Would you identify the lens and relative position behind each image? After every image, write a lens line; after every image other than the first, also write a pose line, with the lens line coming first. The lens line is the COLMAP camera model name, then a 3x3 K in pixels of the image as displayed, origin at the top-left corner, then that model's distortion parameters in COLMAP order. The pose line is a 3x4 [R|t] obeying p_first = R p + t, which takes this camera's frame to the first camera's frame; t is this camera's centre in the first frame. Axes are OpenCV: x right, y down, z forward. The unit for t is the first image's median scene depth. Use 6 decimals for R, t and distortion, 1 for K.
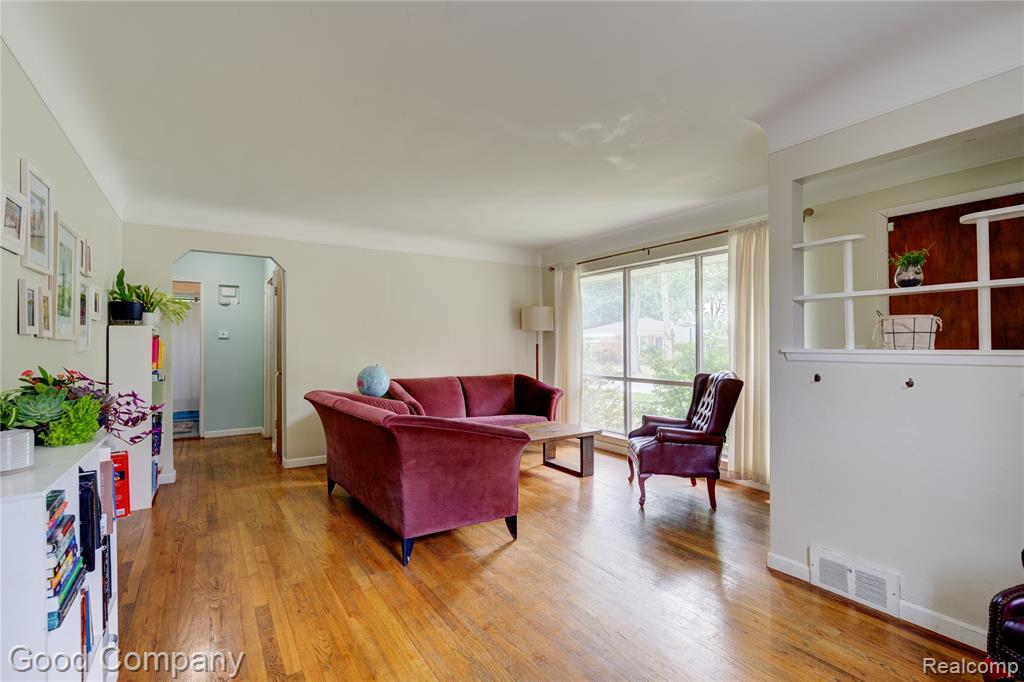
lens RADIAL K [[470.7, 0, 512.0], [0, 470.7, 341.0], [0, 0, 1]] dist [0.004494, 0.001044]
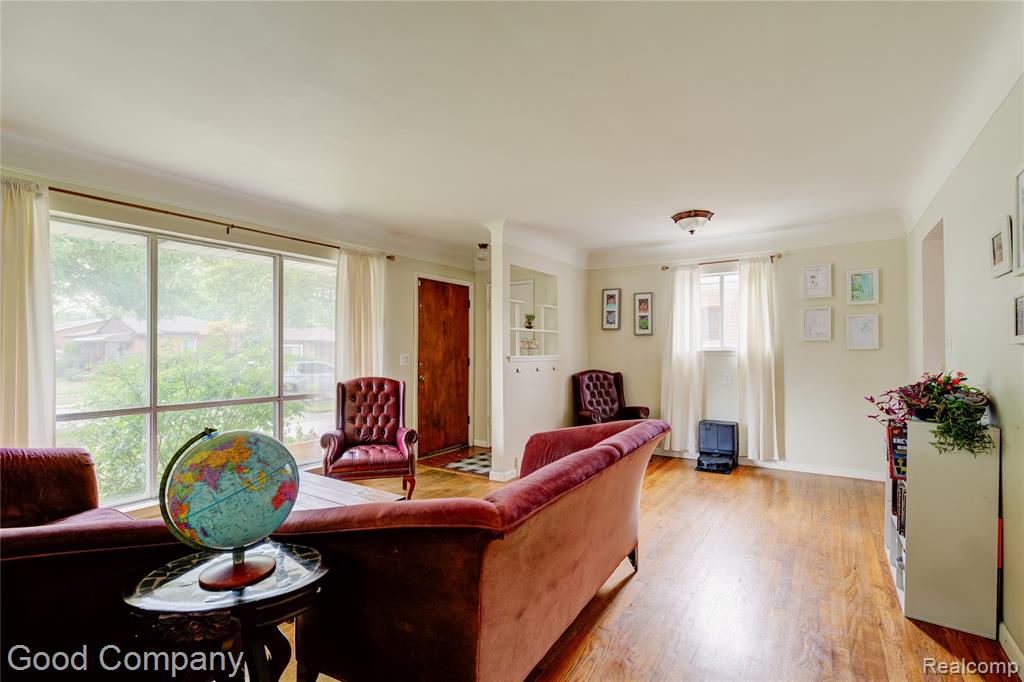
lens RADIAL K [[488.1, 0, 496.1], [0, 488.1, 347.4], [0, 0, 1]] dist [-0.050136, 0.031178]
pose [[-0.370540, 0.011800, 0.928742, -0.785017], [-0.005804, 0.999870, -0.015019, 0.009480], [-0.928798, -0.010955, -0.370424, 1.201731]]
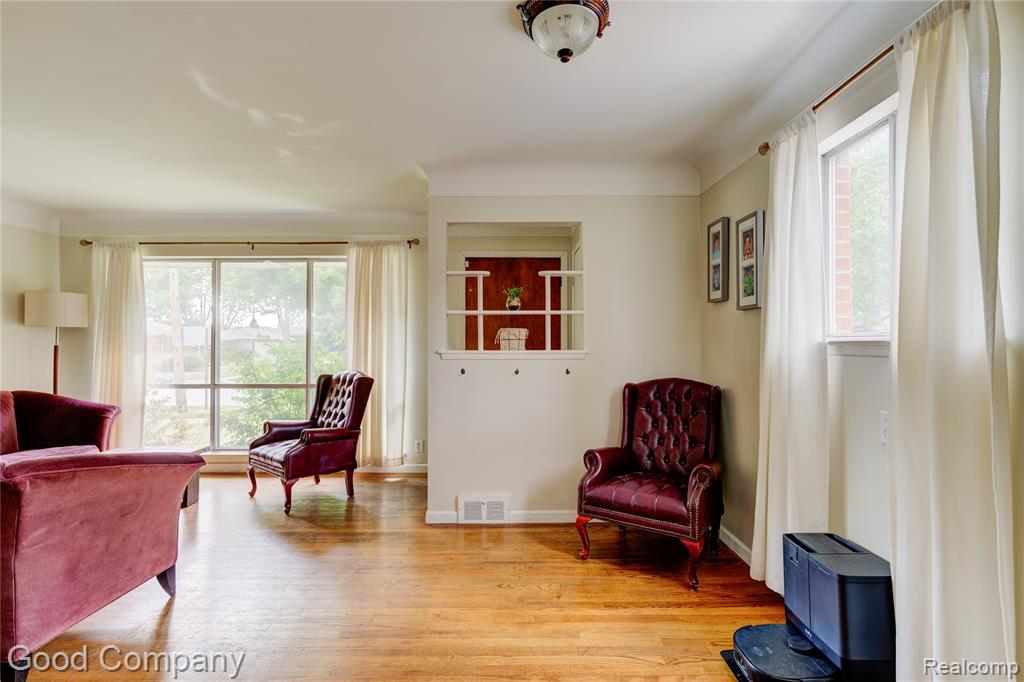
lens RADIAL K [[478.9, 0, 512.0], [0, 478.9, 341.0], [0, 0, 1]] dist [-0.003763, 0.000220]
pose [[0.554491, 0.008757, 0.832144, -0.282823], [-0.007029, 0.999958, -0.005839, -0.002030], [-0.832160, -0.002611, 0.554529, 0.072270]]
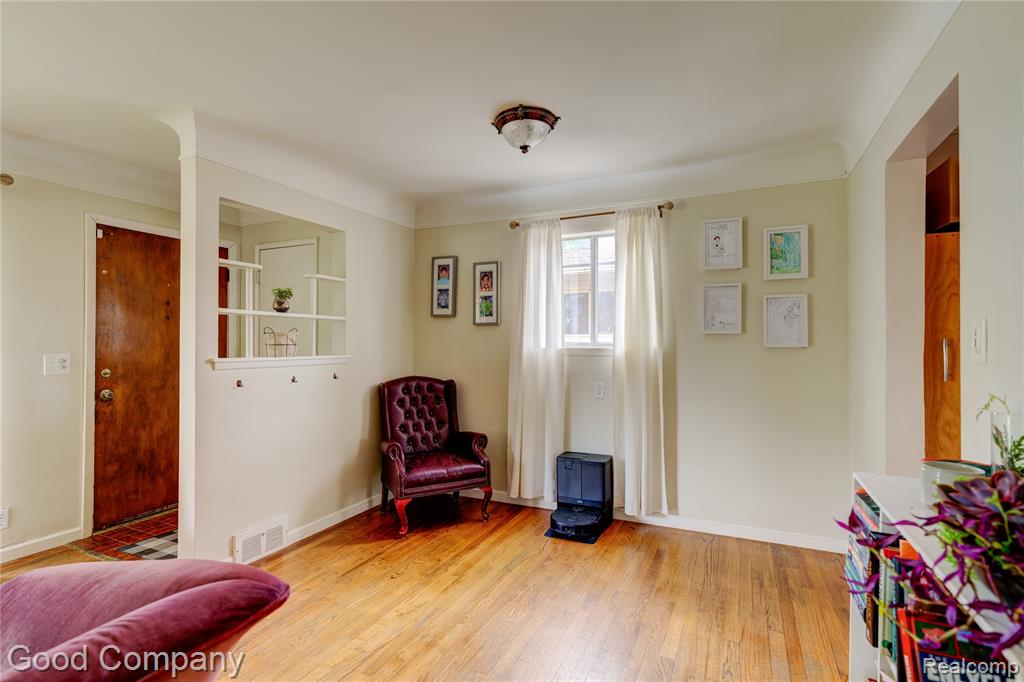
lens RADIAL K [[496.0, 0, 512.0], [0, 496.0, 341.0], [0, 0, 1]] dist [-0.038330, 0.034431]
pose [[-0.522563, 0.008182, 0.852561, -0.453660], [-0.005729, 0.999898, -0.013108, -0.007461], [-0.852581, -0.011734, -0.522463, 0.692769]]
